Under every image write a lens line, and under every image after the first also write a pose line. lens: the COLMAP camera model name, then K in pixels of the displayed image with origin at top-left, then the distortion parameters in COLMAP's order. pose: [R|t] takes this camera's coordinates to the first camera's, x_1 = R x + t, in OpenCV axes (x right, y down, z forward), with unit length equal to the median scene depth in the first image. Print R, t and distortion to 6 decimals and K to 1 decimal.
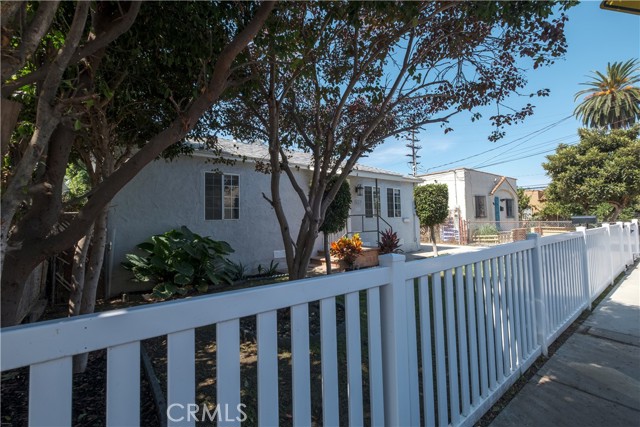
lens RADIAL K [[283.8, 0, 319.6], [0, 283.8, 207.8], [0, 0, 1]] dist [-0.001625, 0.001207]
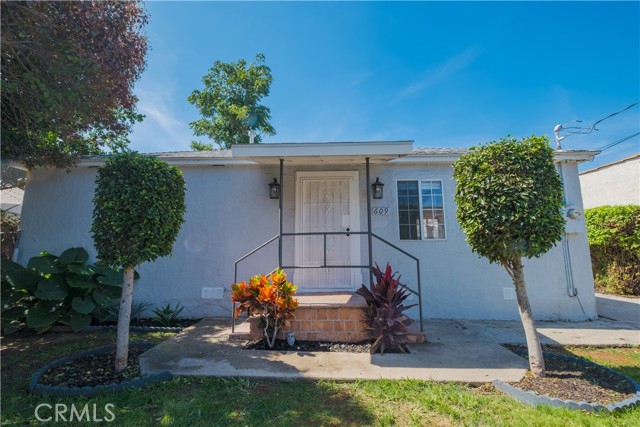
lens RADIAL K [[283.8, 0, 314.8], [0, 283.8, 209.6], [0, 0, 1]] dist [-0.001625, 0.001207]
pose [[0.759776, -0.074015, -0.645959, 0.348396], [0.018176, 0.995529, -0.092691, 0.022376], [0.649931, 0.058683, 0.757724, 0.446118]]
